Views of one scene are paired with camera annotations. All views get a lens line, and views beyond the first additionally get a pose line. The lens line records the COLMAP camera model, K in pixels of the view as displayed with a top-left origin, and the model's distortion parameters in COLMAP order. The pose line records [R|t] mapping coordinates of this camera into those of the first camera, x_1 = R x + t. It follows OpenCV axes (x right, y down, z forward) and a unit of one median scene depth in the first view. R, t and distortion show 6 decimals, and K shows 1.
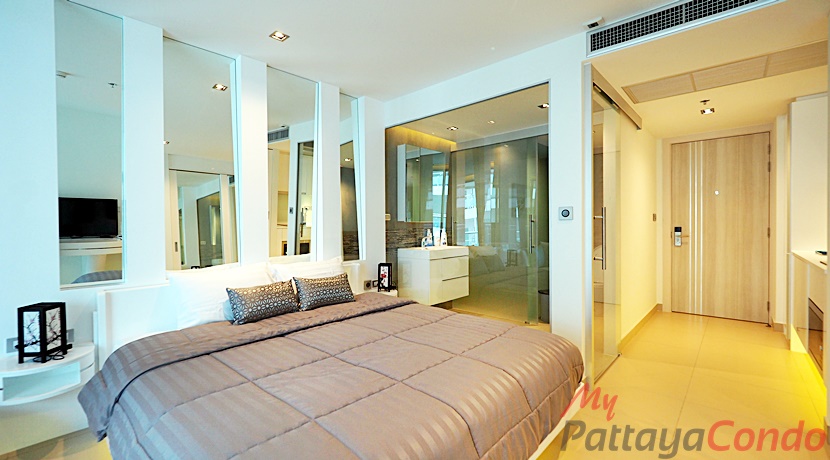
lens RADIAL K [[360.4, 0, 417.8], [0, 360.4, 233.4], [0, 0, 1]] dist [-0.011760, -0.001086]
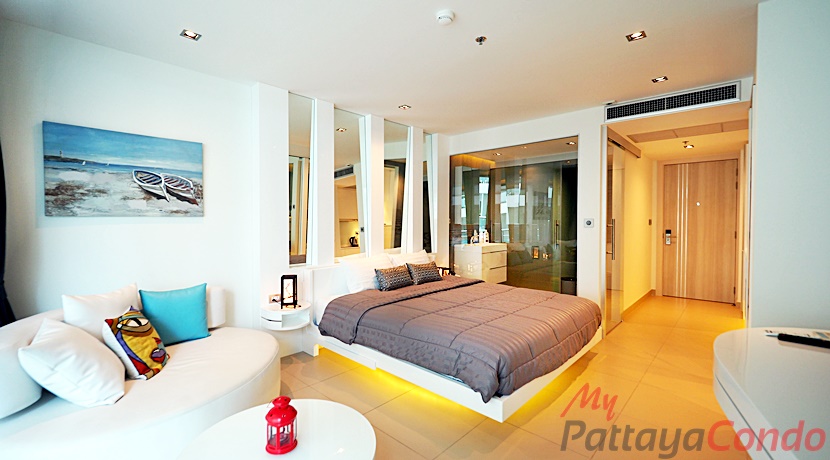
lens RADIAL K [[360.4, 0, 415.0], [0, 360.4, 232.0], [0, 0, 1]] dist [-0.011760, -0.001086]
pose [[0.999933, 0.008963, -0.007353, -0.224166], [-0.008907, 0.999931, 0.007620, -0.015231], [0.007420, -0.007554, 0.999944, -0.378272]]
